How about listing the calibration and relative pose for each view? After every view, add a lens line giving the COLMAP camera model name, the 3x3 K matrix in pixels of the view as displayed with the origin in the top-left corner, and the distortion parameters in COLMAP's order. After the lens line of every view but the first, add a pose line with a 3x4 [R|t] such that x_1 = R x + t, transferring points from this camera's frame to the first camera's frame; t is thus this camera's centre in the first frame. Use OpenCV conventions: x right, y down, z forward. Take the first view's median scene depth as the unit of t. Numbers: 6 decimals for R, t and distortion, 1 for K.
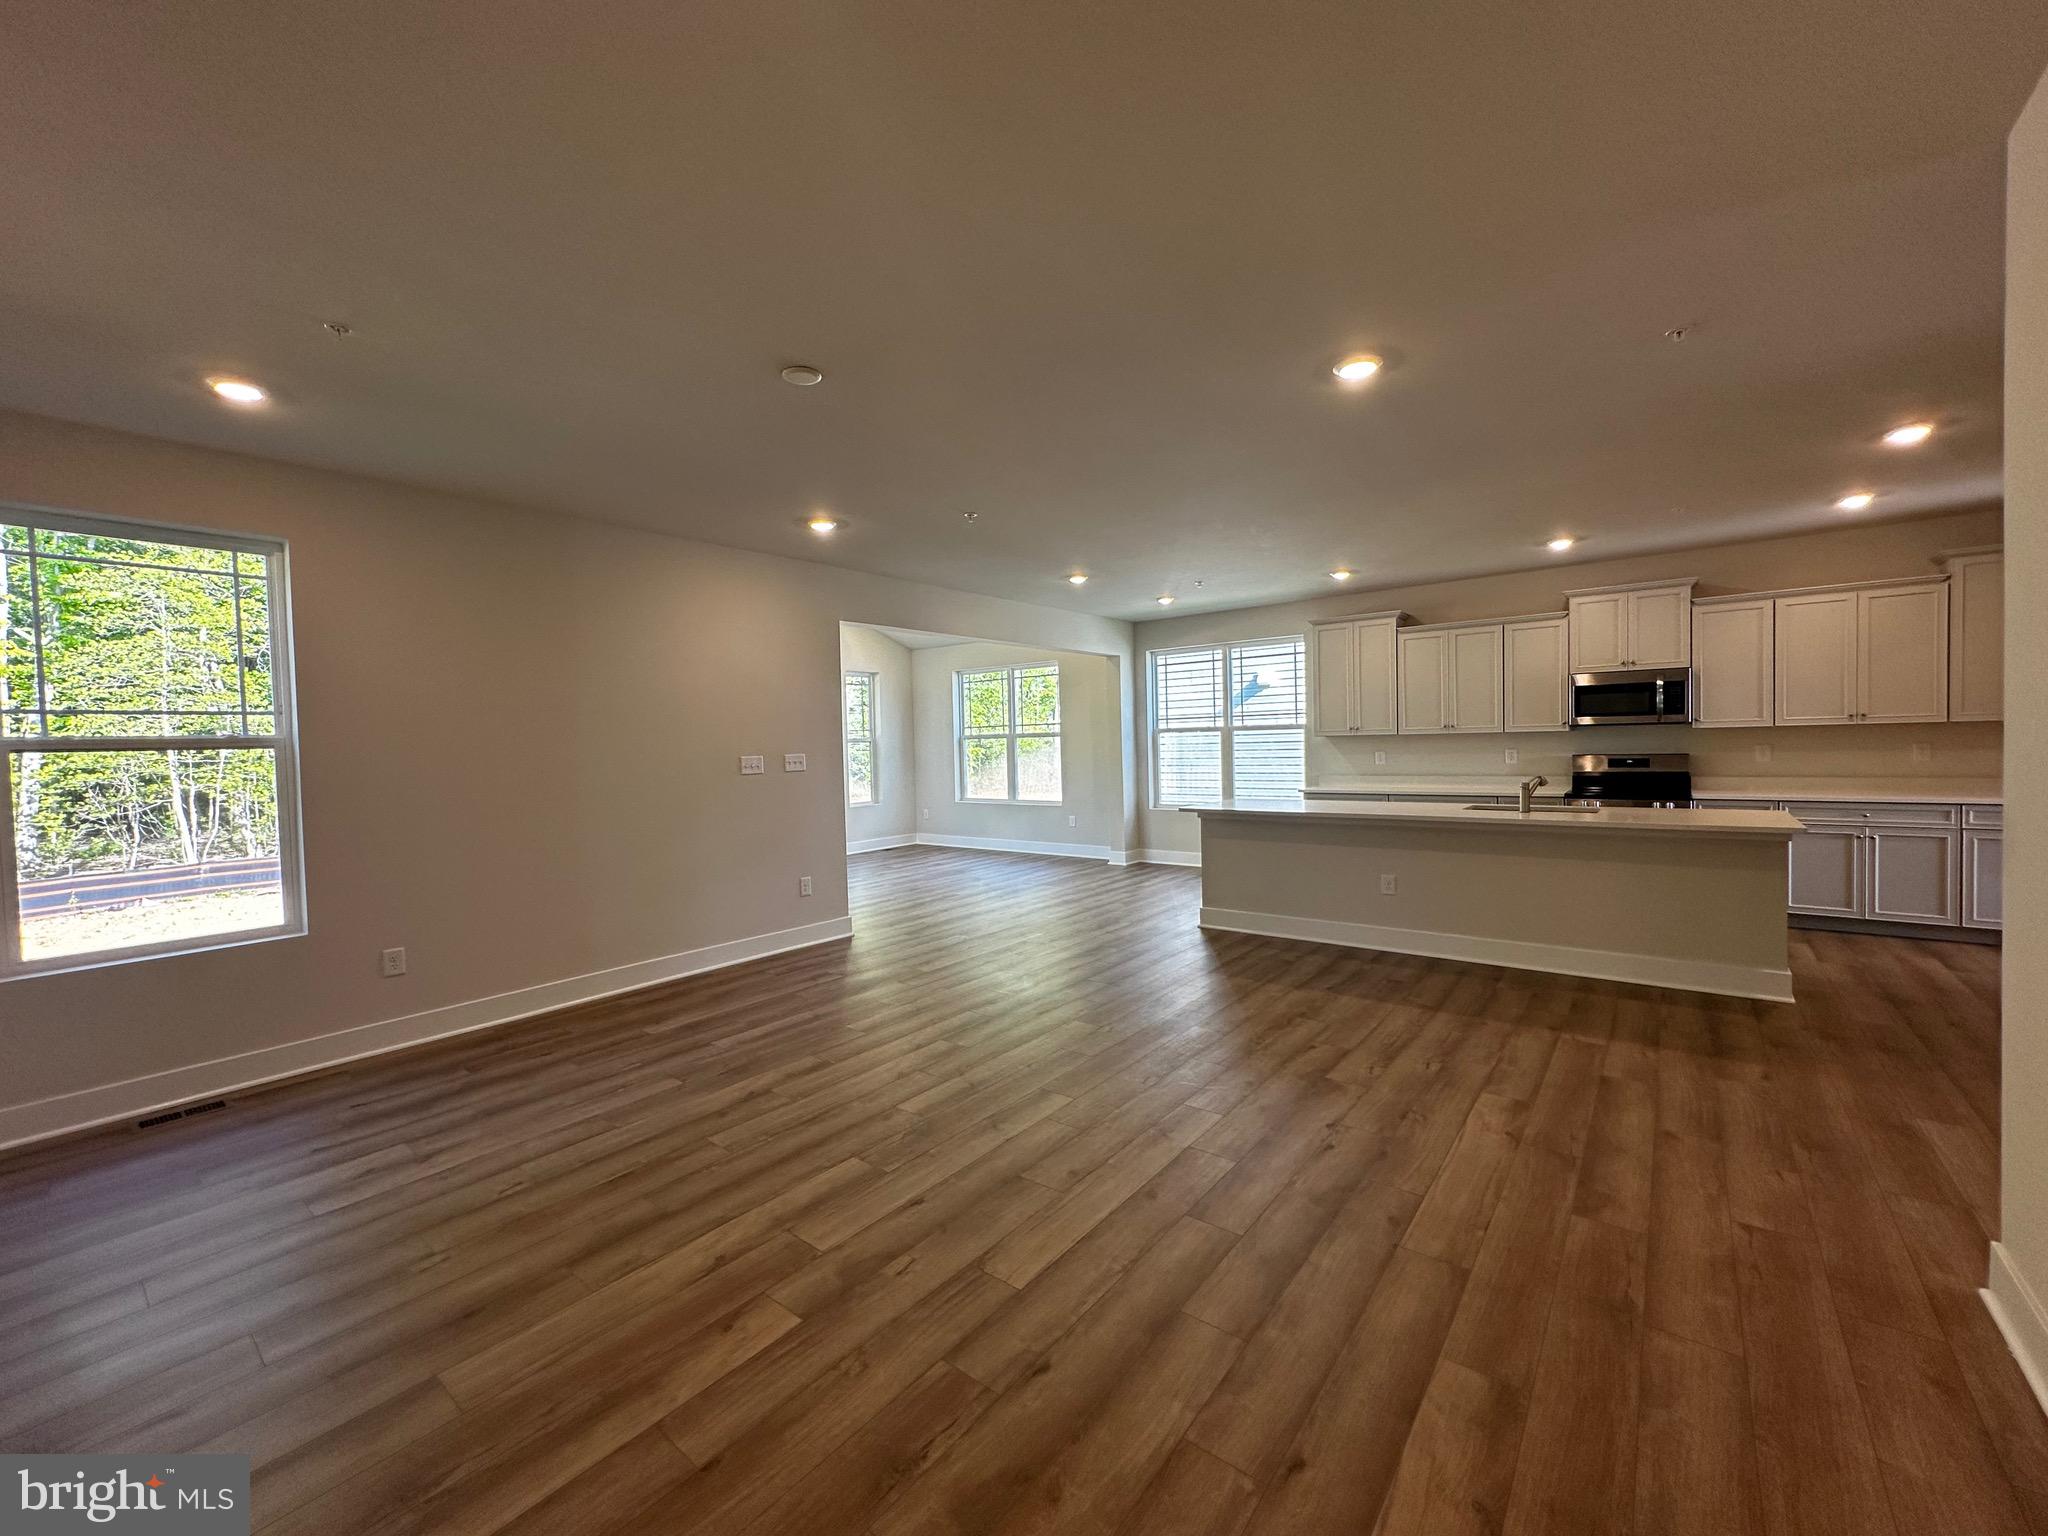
lens RADIAL K [[819.8, 0, 1025.8], [0, 819.8, 762.4], [0, 0, 1]] dist [-0.005169, 0.000944]
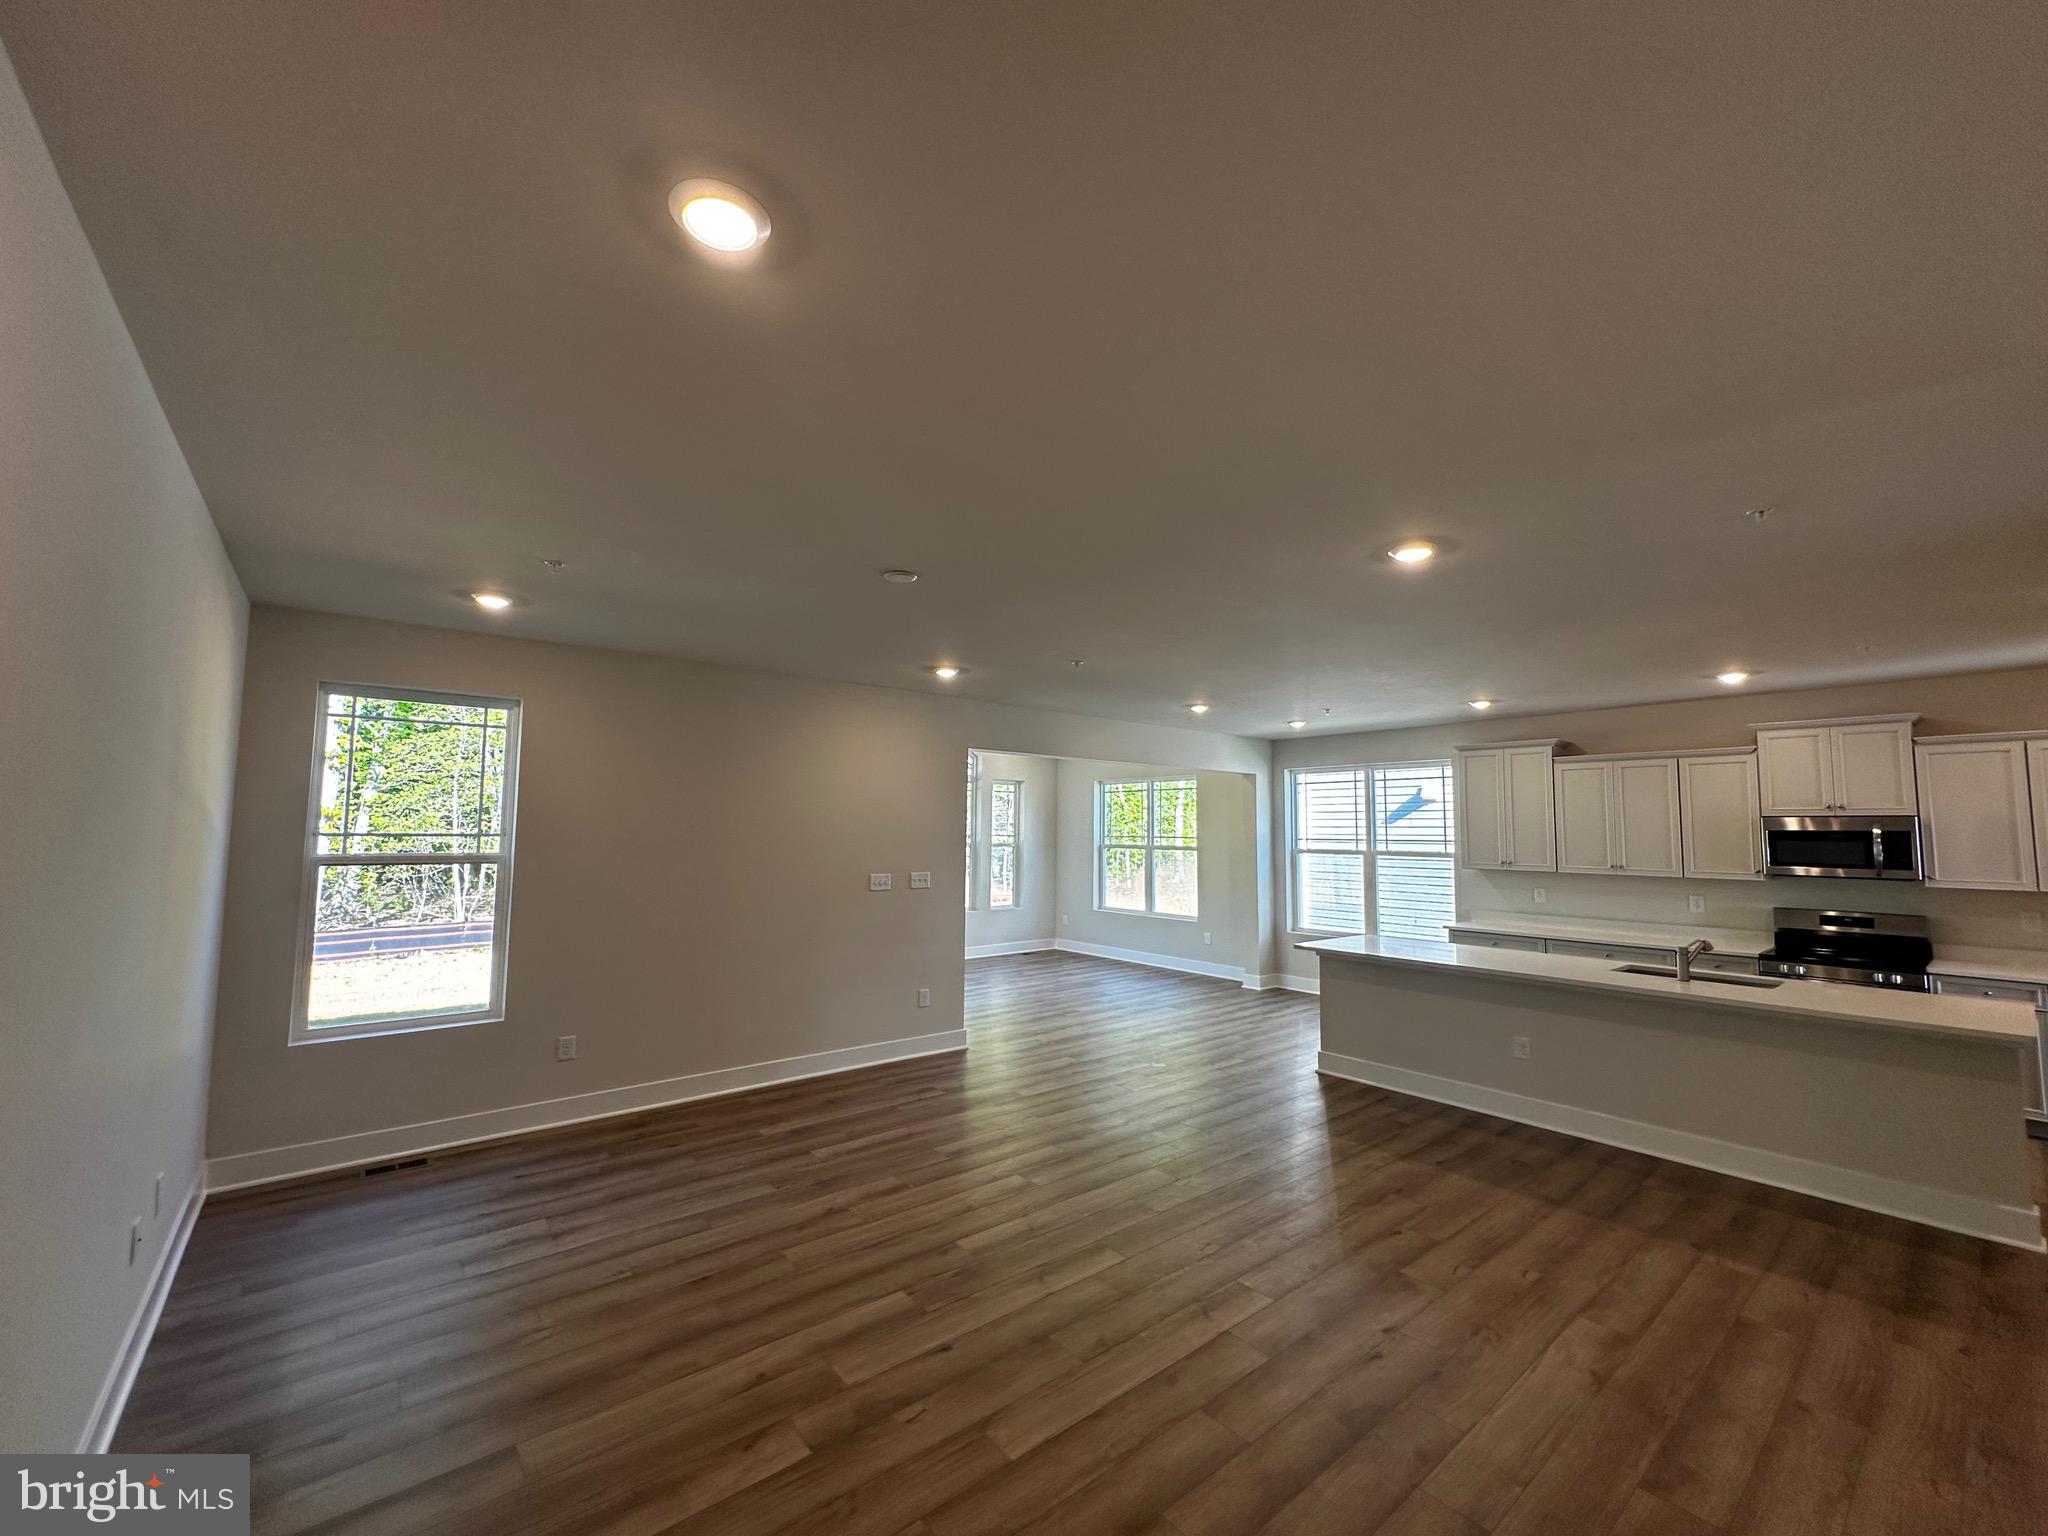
lens RADIAL K [[819.8, 0, 1024.5], [0, 819.8, 763.5], [0, 0, 1]] dist [-0.005169, 0.000944]
pose [[0.977839, 0.018468, -0.208543, 0.119318], [-0.040672, 0.993881, -0.102695, -0.074658], [0.205370, 0.108901, 0.972607, -0.059559]]
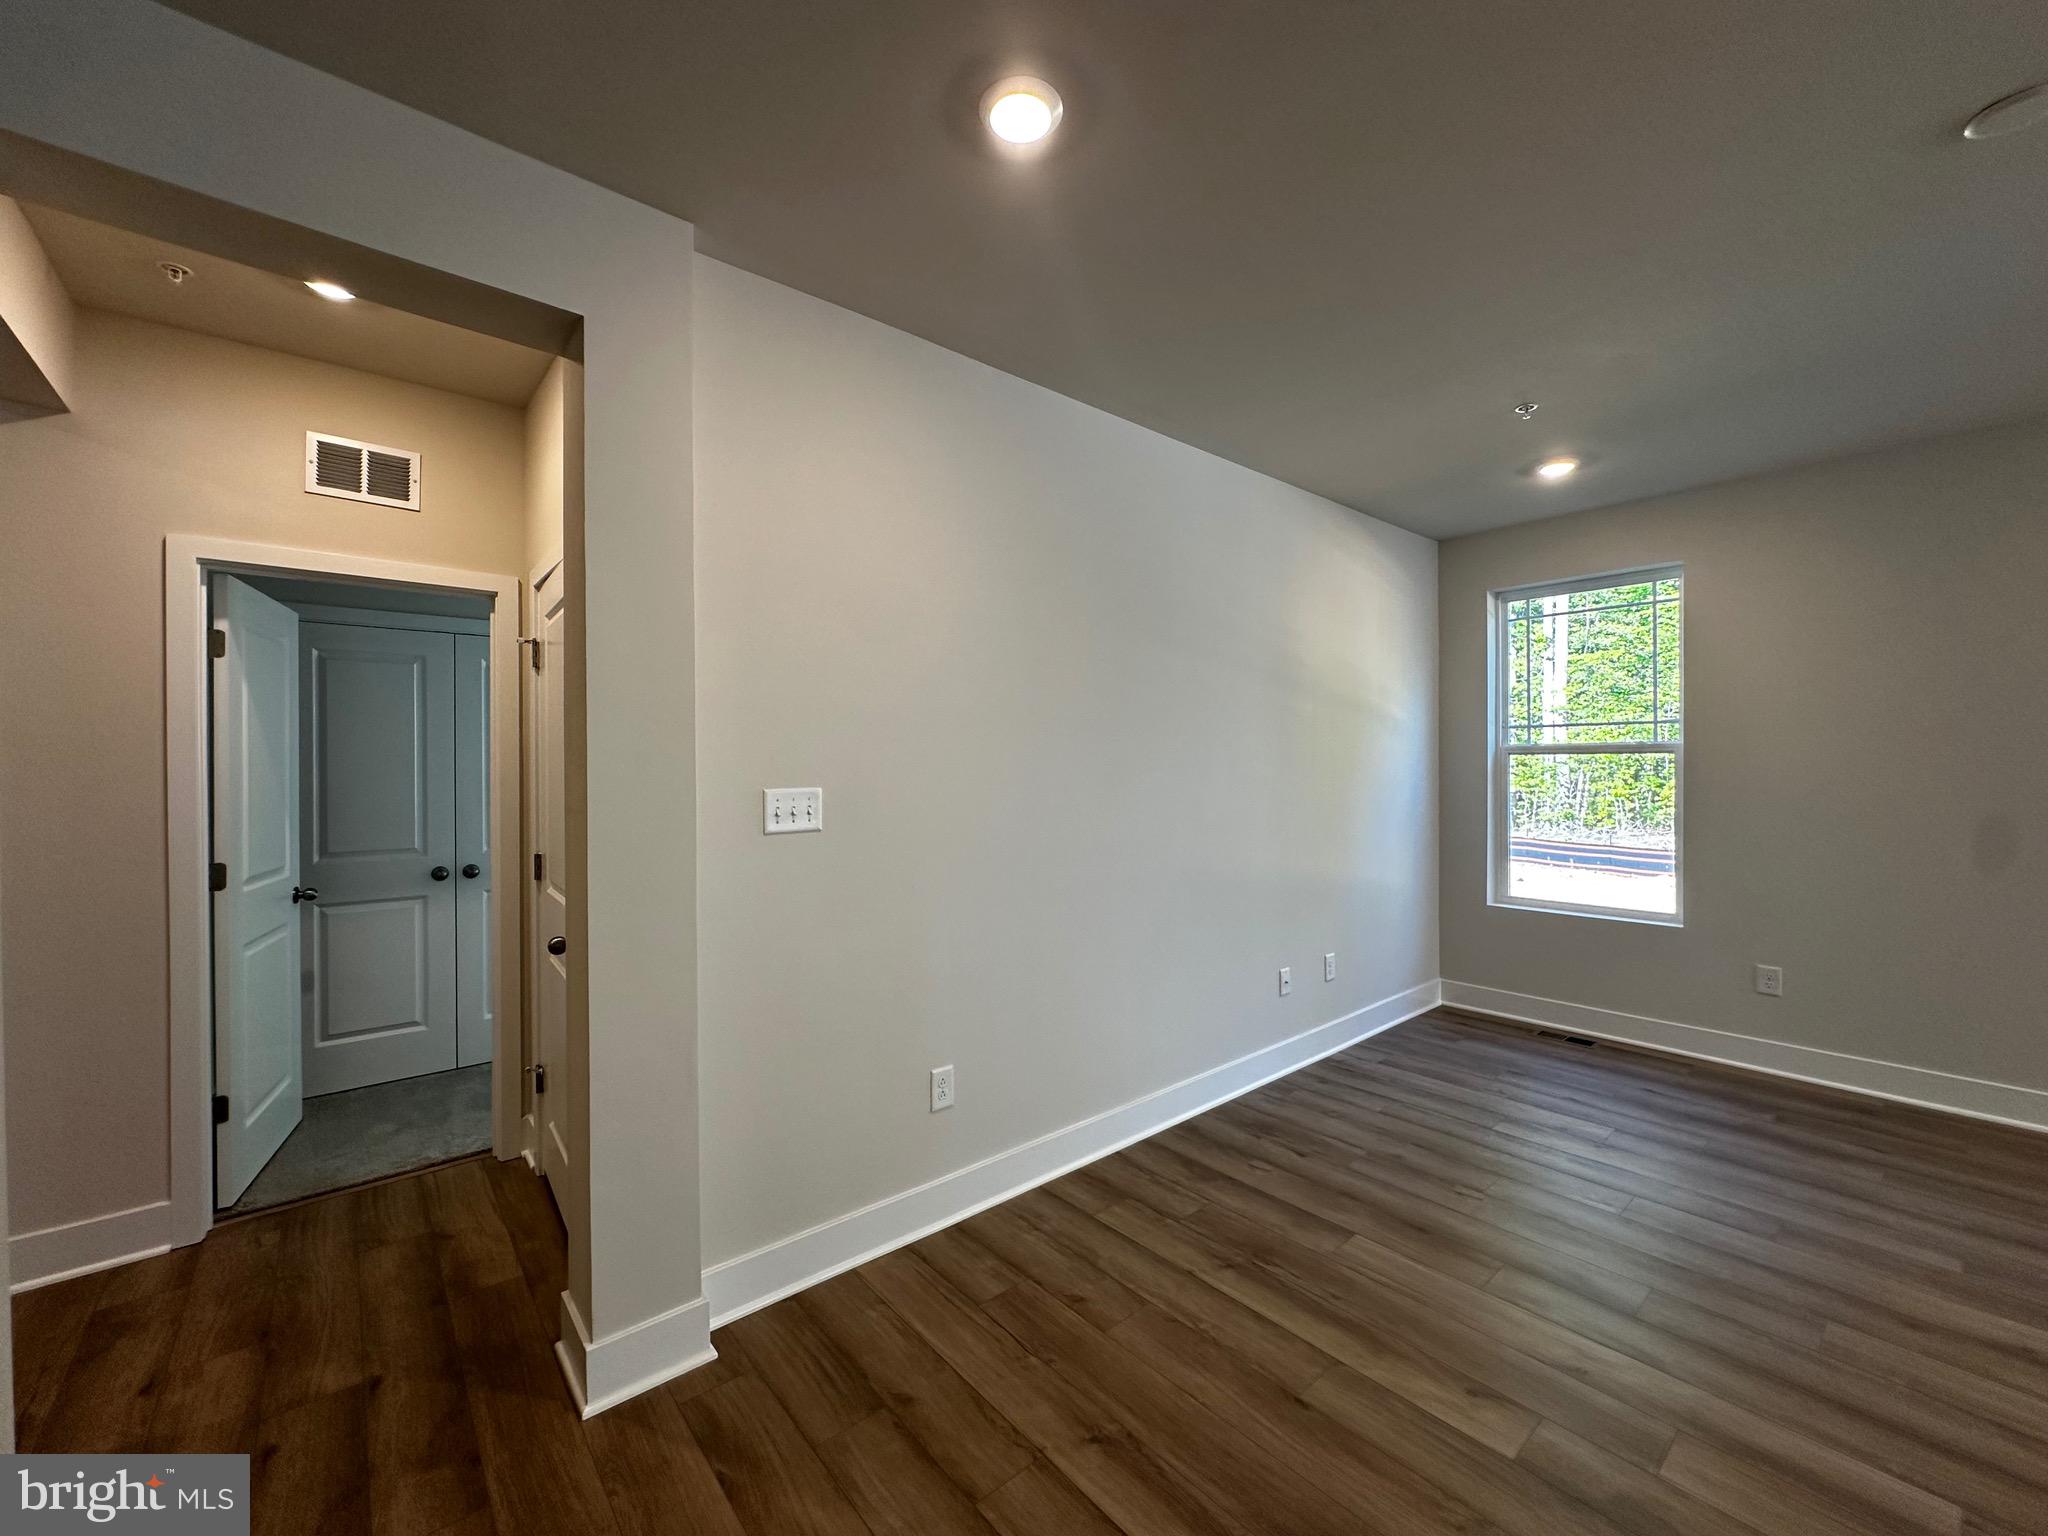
lens RADIAL K [[819.8, 0, 1022.7], [0, 819.8, 776.7], [0, 0, 1]] dist [-0.005169, 0.000944]
pose [[-0.195462, 0.045179, -0.979670, 0.336348], [-0.015974, 0.998659, 0.049242, -0.026070], [0.980581, 0.025274, -0.194479, 0.360639]]
